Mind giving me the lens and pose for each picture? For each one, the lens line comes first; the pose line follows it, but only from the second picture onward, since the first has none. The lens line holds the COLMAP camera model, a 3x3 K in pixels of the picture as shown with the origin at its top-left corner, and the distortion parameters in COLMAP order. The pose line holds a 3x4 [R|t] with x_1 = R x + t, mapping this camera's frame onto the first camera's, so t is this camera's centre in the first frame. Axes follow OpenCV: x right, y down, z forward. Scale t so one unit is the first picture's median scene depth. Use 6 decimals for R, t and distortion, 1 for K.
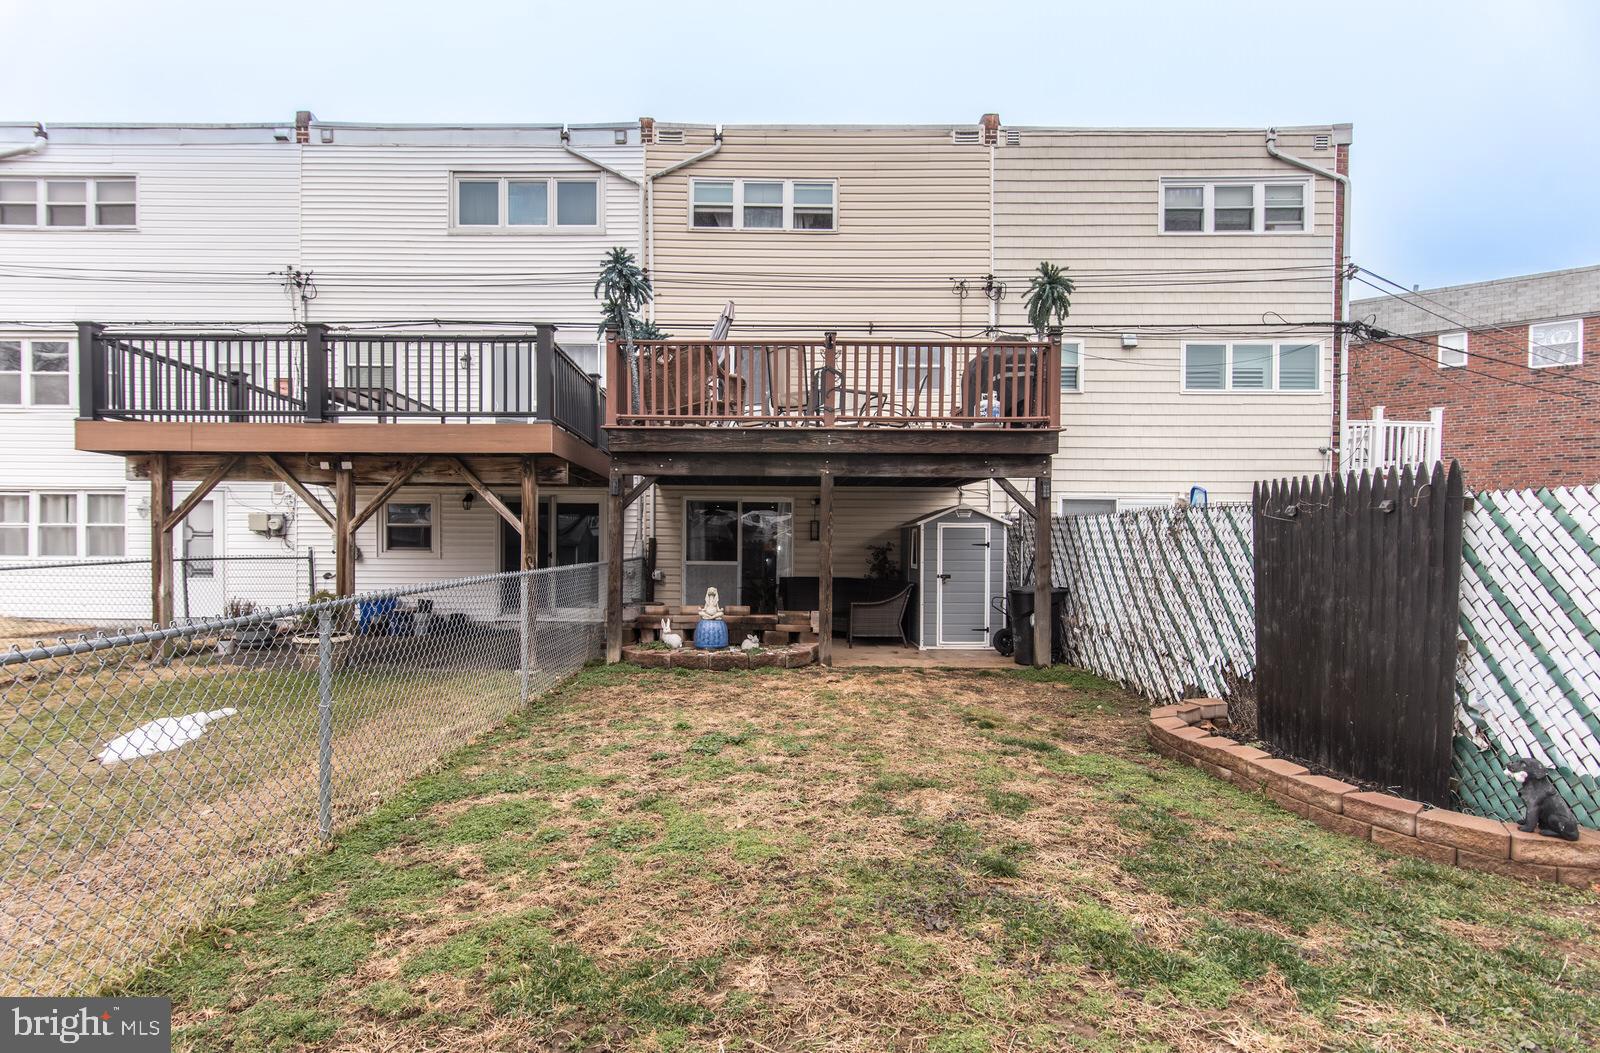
lens RADIAL K [[774.5, 0, 767.9], [0, 774.5, 523.3], [0, 0, 1]] dist [0.001976, 0.000274]
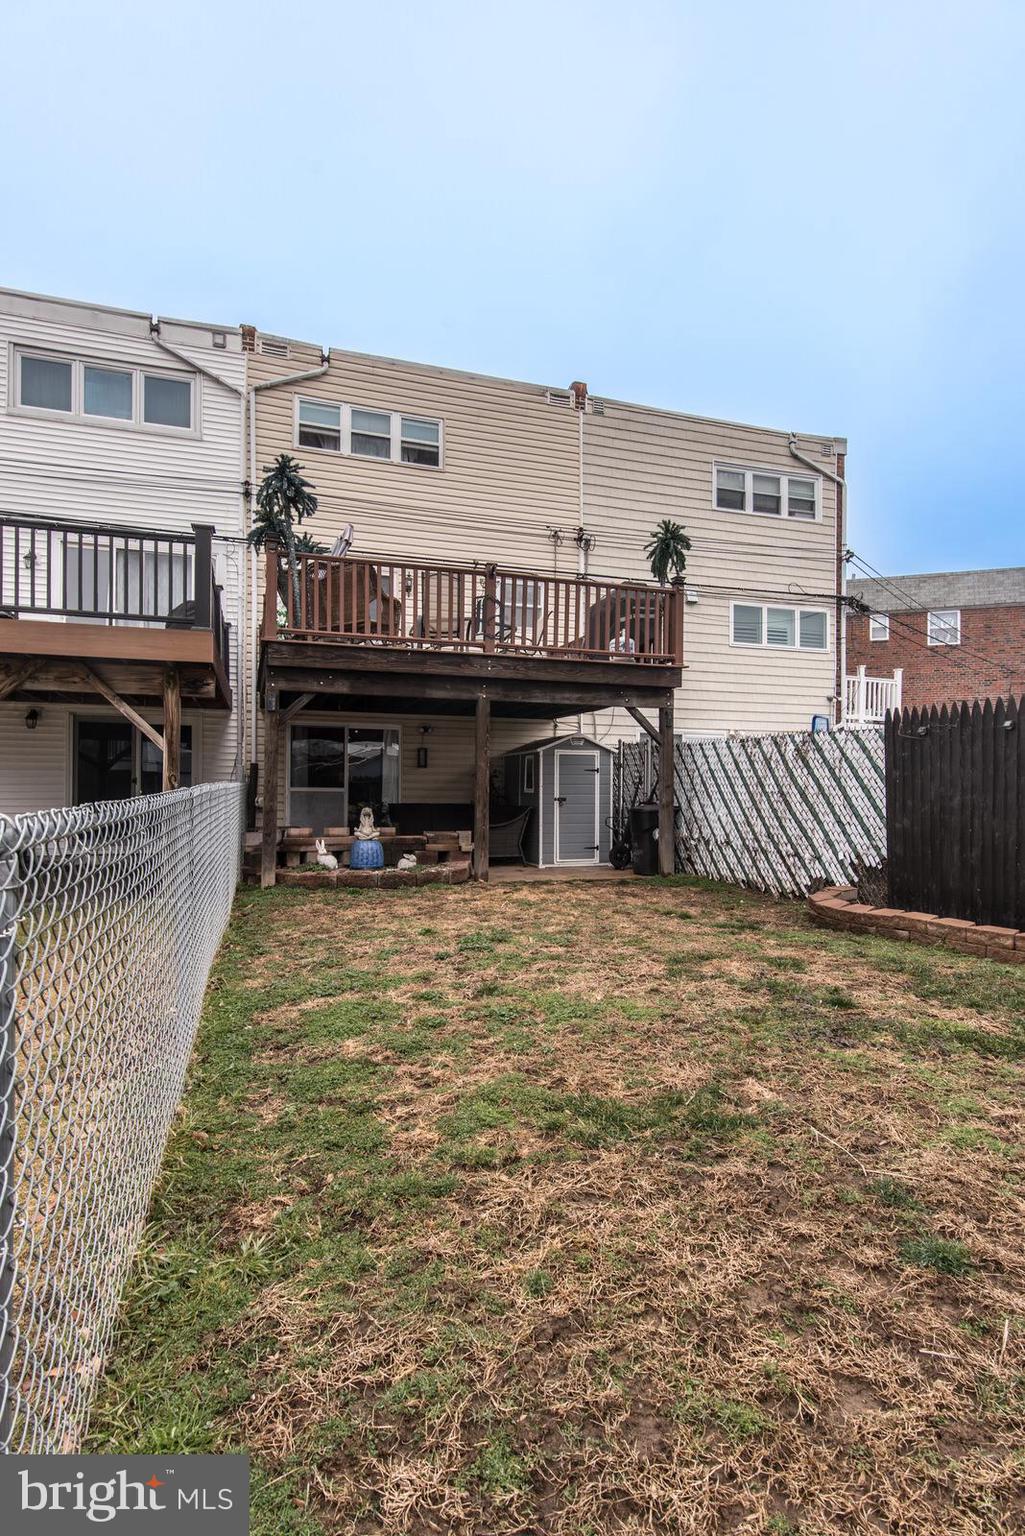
lens RADIAL K [[820.0, 0, 341.8], [0, 820.0, 773.7], [0, 0, 1]] dist [0.003348, 0.000867]
pose [[0.948075, 0.016269, 0.317631, -0.450331], [-0.010658, 0.999755, -0.019393, 0.061661], [-0.317869, 0.015001, 0.948016, 0.011380]]
